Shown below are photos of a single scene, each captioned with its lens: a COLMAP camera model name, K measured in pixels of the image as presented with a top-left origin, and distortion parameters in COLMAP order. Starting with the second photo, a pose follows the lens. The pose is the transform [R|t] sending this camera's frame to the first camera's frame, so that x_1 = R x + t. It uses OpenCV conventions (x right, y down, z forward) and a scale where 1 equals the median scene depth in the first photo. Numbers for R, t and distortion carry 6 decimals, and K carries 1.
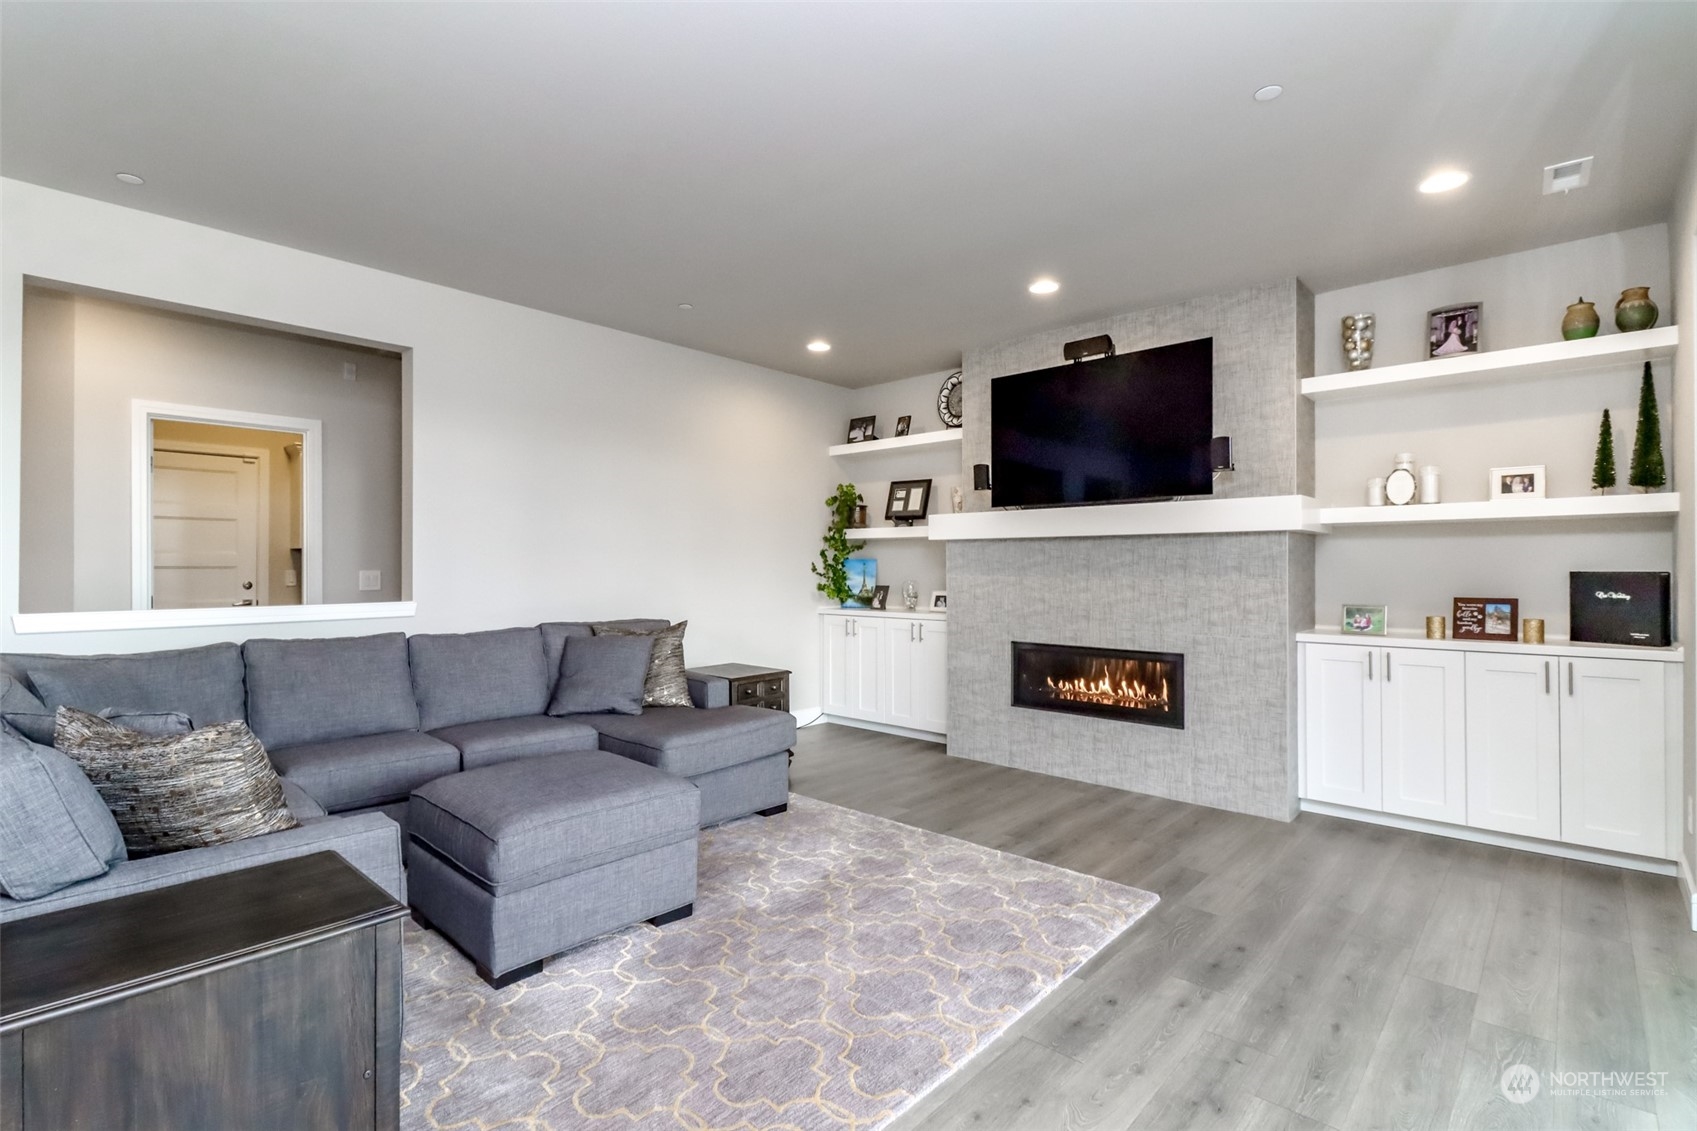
lens RADIAL K [[784.6, 0, 857.6], [0, 784.6, 572.0], [0, 0, 1]] dist [0.011638, -0.004528]
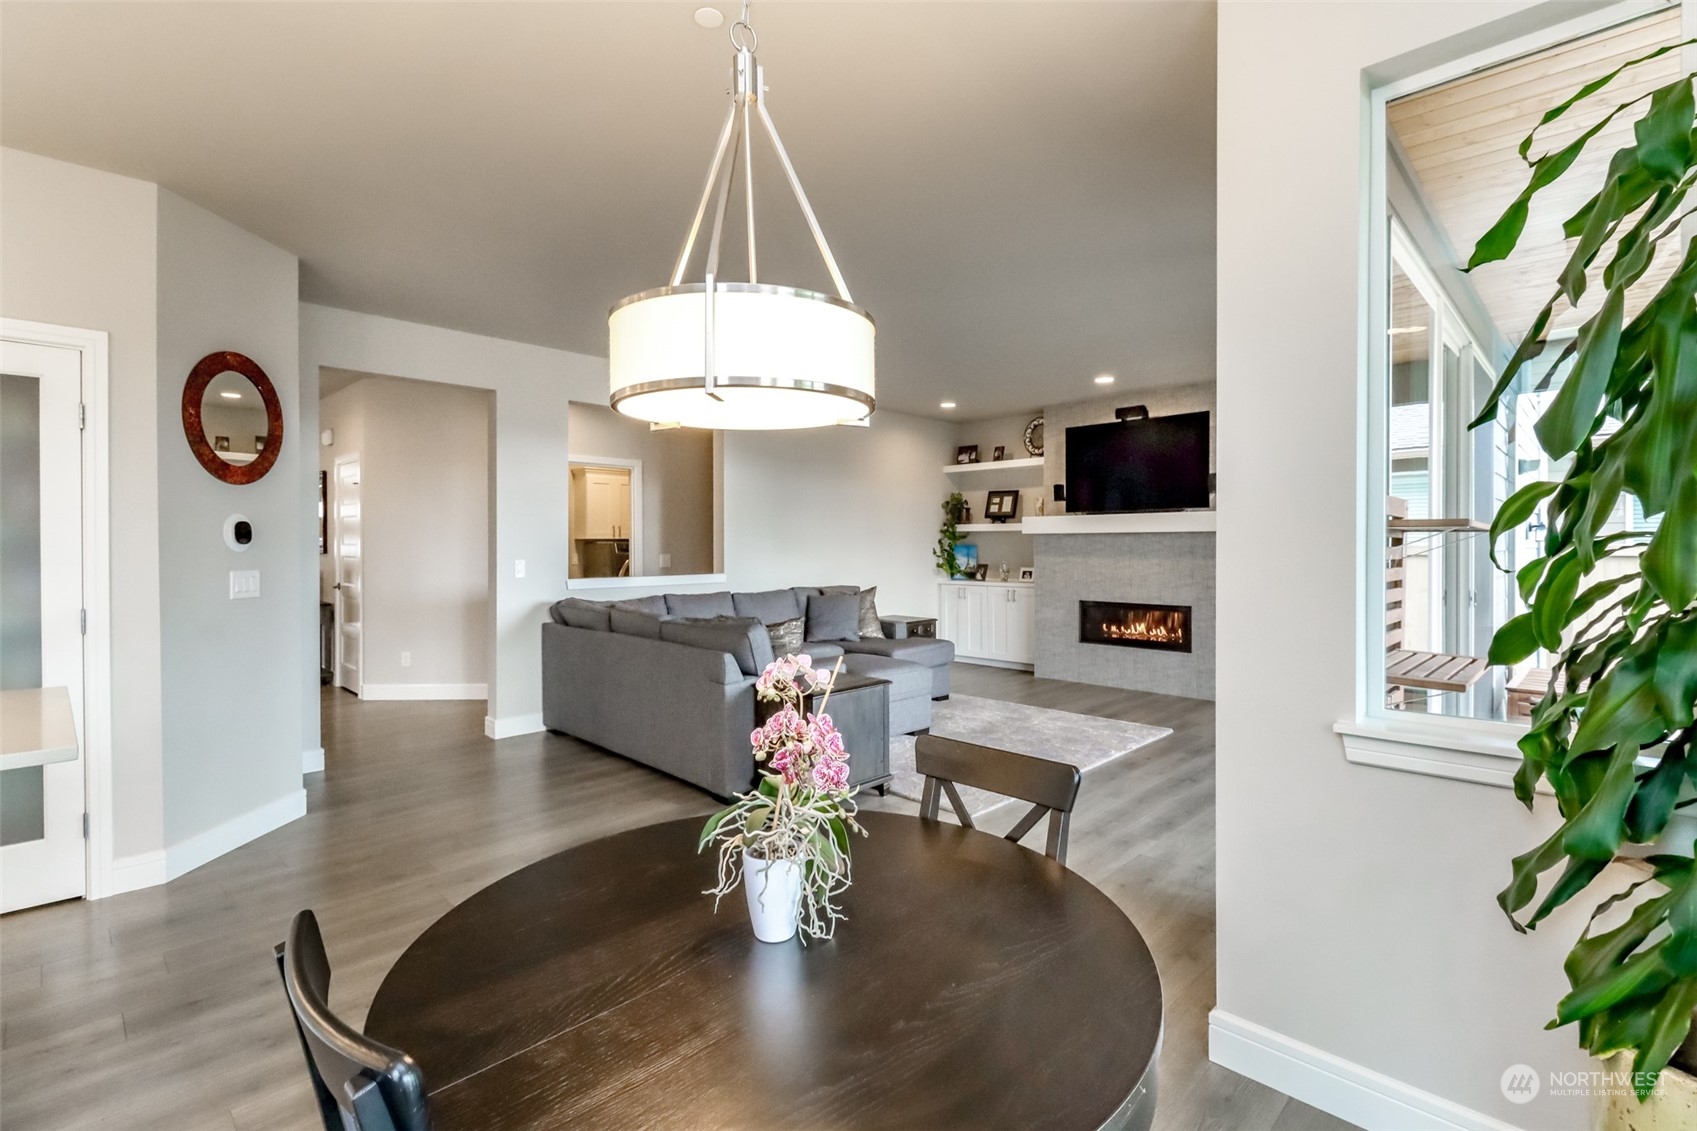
lens RADIAL K [[784.6, 0, 852.5], [0, 784.6, 559.8], [0, 0, 1]] dist [0.011638, -0.004528]
pose [[0.999167, -0.001552, -0.040786, -0.194578], [0.002079, 0.999915, 0.012893, -0.012783], [0.040762, -0.012967, 0.999085, -0.580257]]
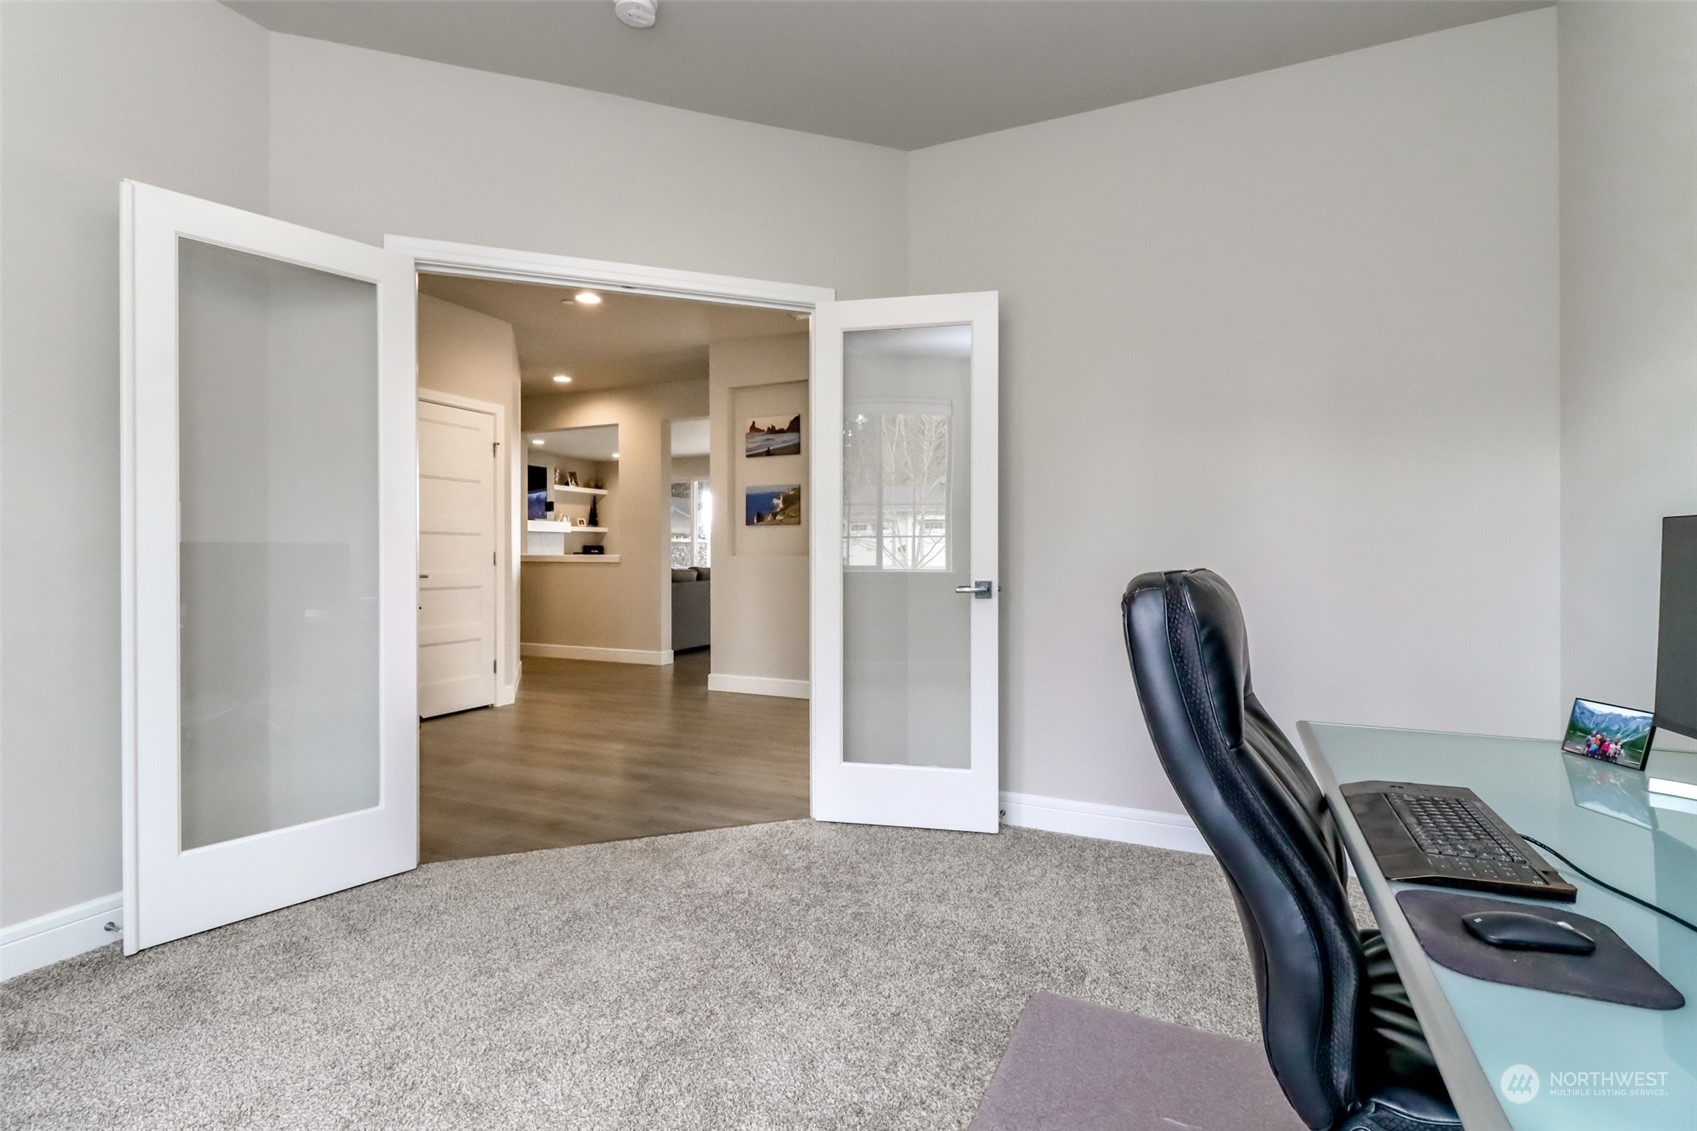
lens RADIAL K [[784.6, 0, 845.2], [0, 784.6, 556.7], [0, 0, 1]] dist [0.011638, -0.004528]
pose [[-0.293681, -0.004923, 0.955891, -2.455757], [0.001555, 0.999983, 0.005628, 0.026674], [-0.955902, 0.003139, -0.293669, 0.691651]]
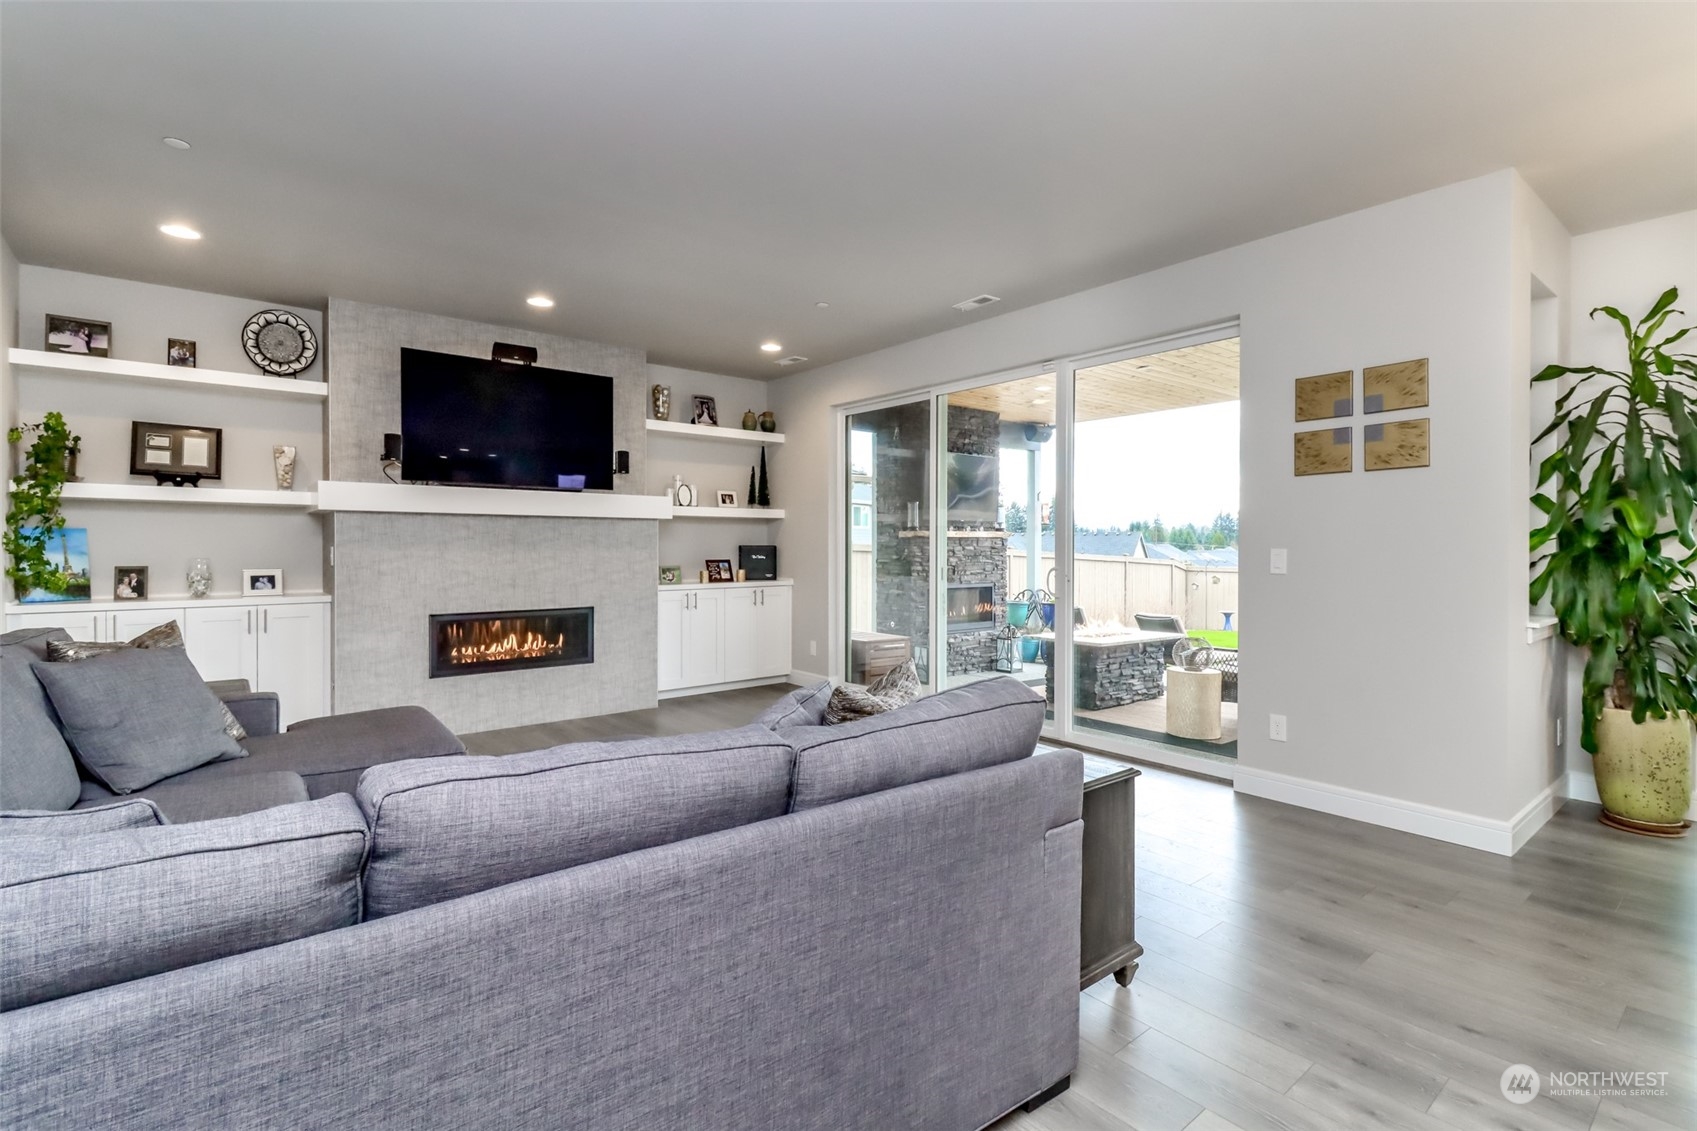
lens RADIAL K [[784.6, 0, 856.4], [0, 784.6, 547.3], [0, 0, 1]] dist [0.011638, -0.004528]
pose [[0.145515, -0.006127, 0.989337, -0.765018], [-0.000420, 0.999980, 0.006255, -0.005893], [-0.989356, -0.001325, 0.145509, 0.321394]]
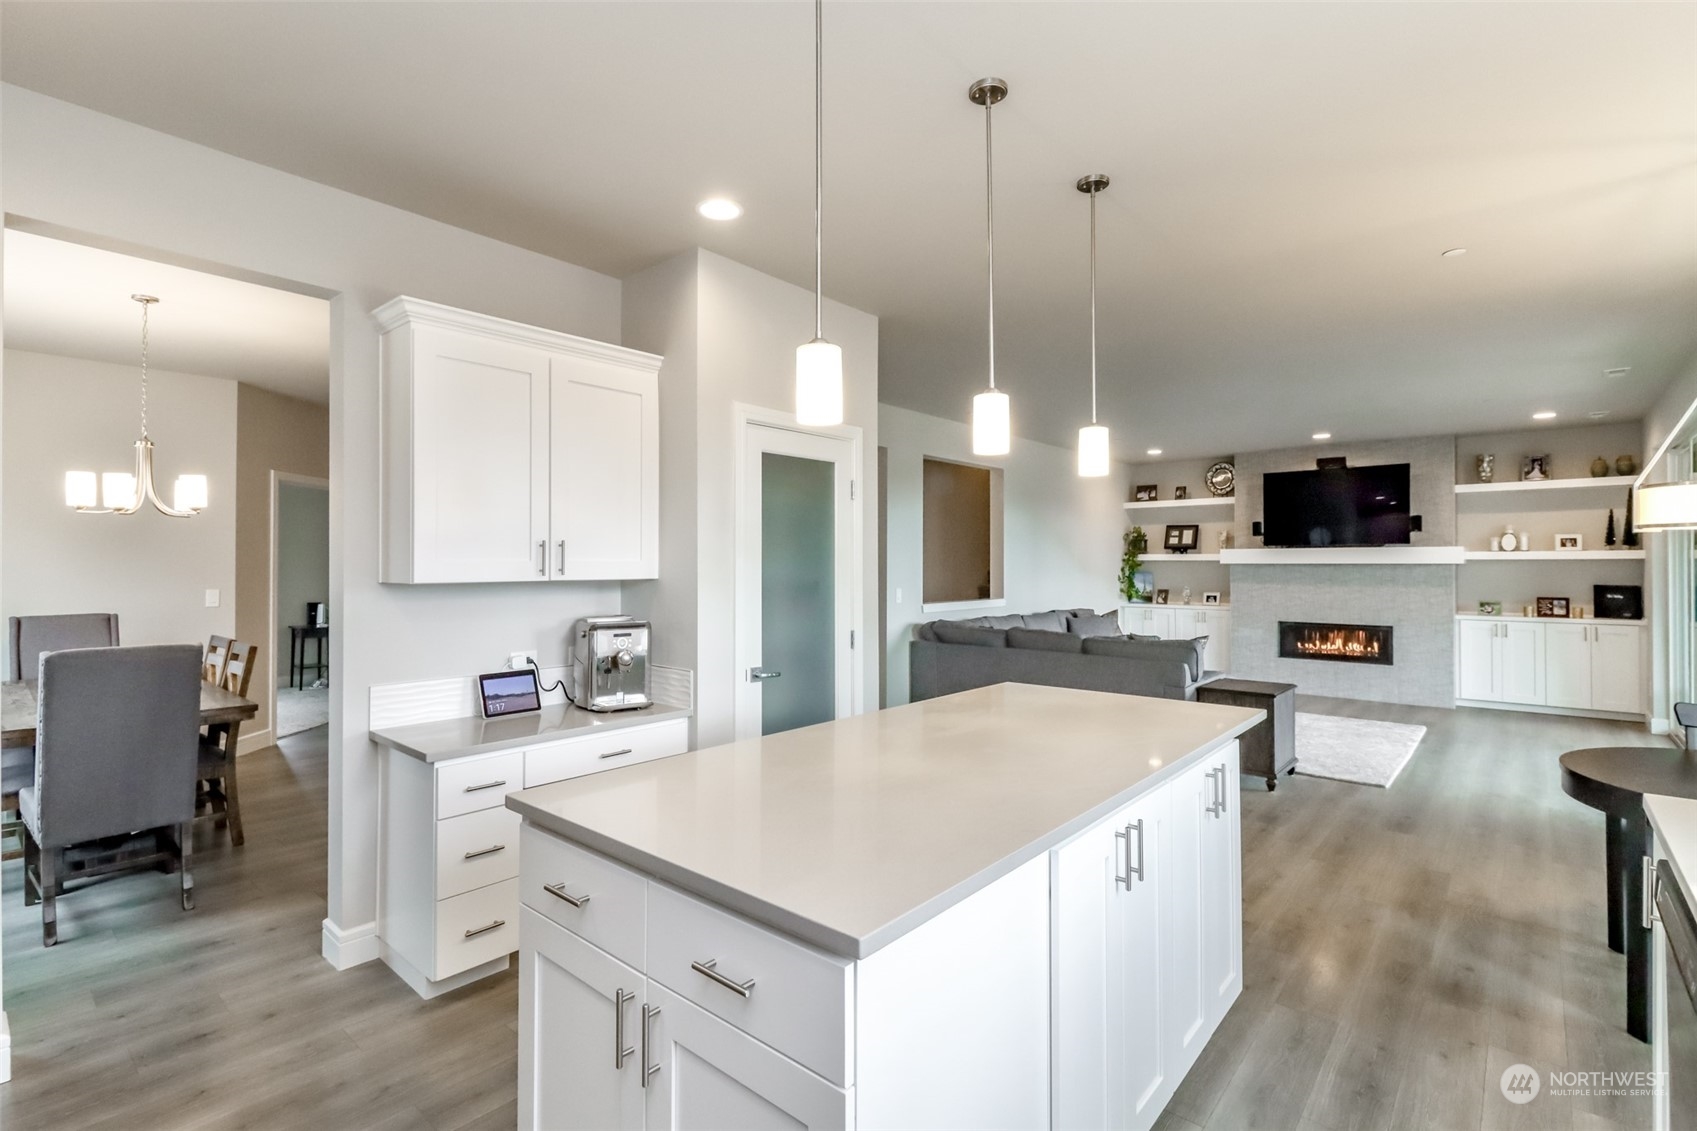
lens RADIAL K [[784.6, 0, 848.0], [0, 784.6, 568.1], [0, 0, 1]] dist [0.011638, -0.004528]
pose [[0.999778, 0.000544, 0.021059, -0.865441], [-0.000496, 0.999997, -0.002278, -0.029893], [-0.021060, 0.002267, 0.999776, -0.815053]]
